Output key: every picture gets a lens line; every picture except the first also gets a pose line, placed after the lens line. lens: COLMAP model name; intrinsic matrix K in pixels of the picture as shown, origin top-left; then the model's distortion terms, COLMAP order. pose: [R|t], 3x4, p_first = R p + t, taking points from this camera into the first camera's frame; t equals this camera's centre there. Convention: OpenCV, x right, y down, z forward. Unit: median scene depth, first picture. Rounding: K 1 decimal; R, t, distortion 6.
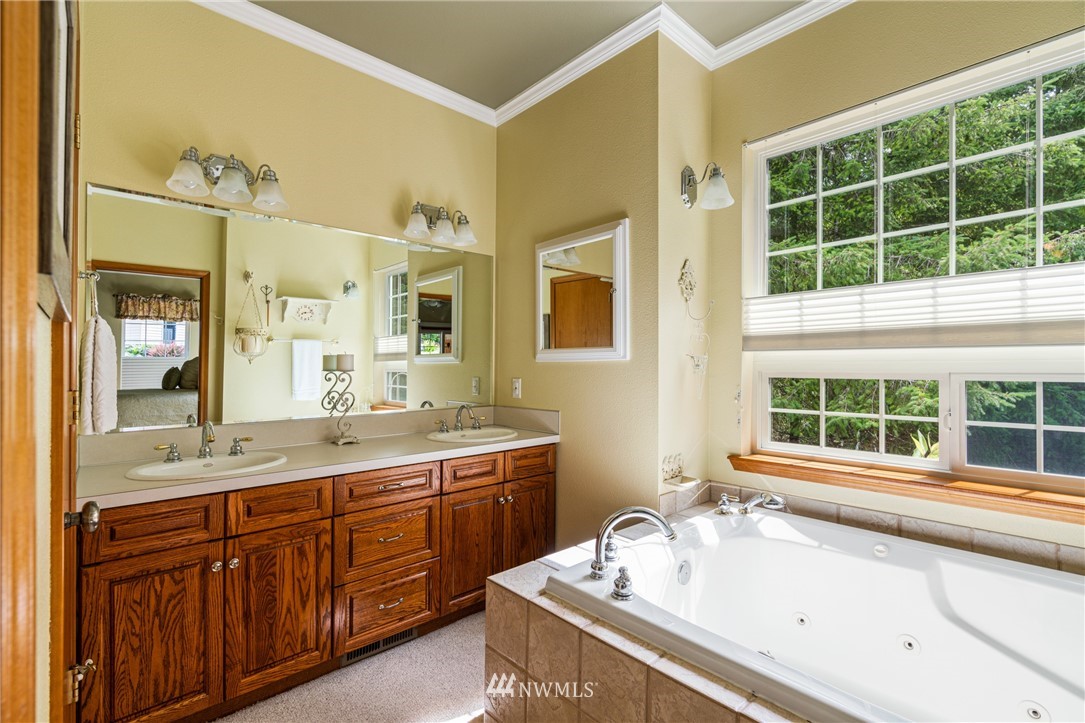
lens RADIAL K [[492.5, 0, 544.5], [0, 492.5, 361.7], [0, 0, 1]] dist [-0.016372, 0.001927]
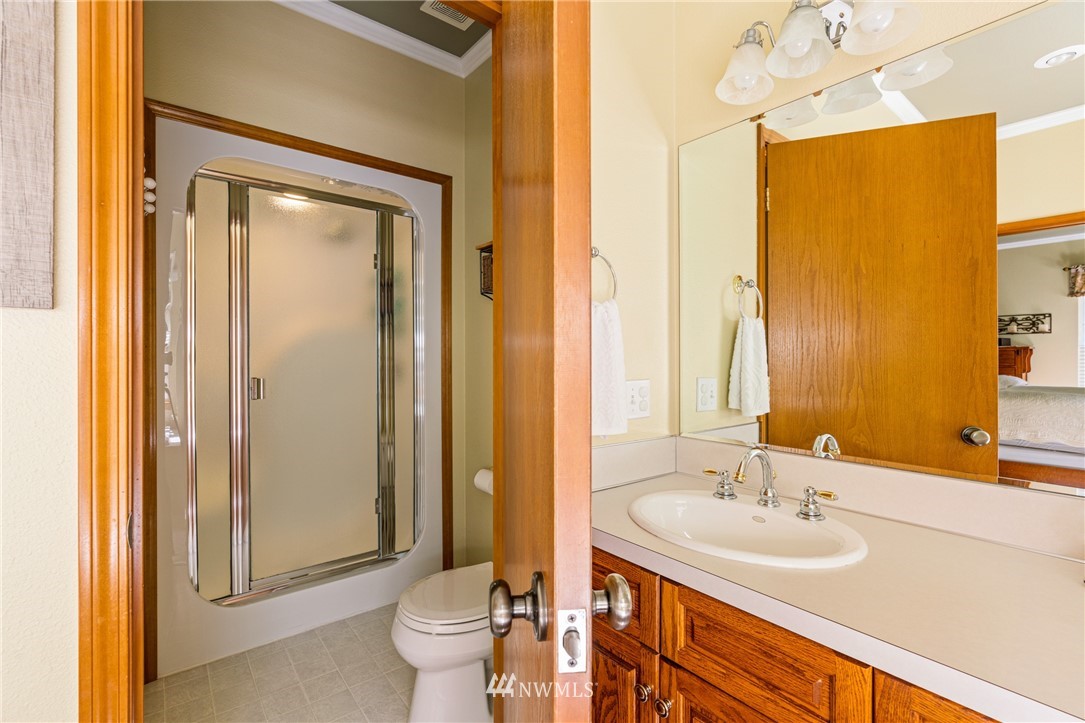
lens RADIAL K [[492.5, 0, 545.2], [0, 492.5, 356.4], [0, 0, 1]] dist [-0.016372, 0.001927]
pose [[-0.079579, 0.004988, -0.996816, -0.067745], [0.003577, 0.999982, 0.004719, 0.005835], [0.996822, -0.003190, -0.079596, 0.888988]]
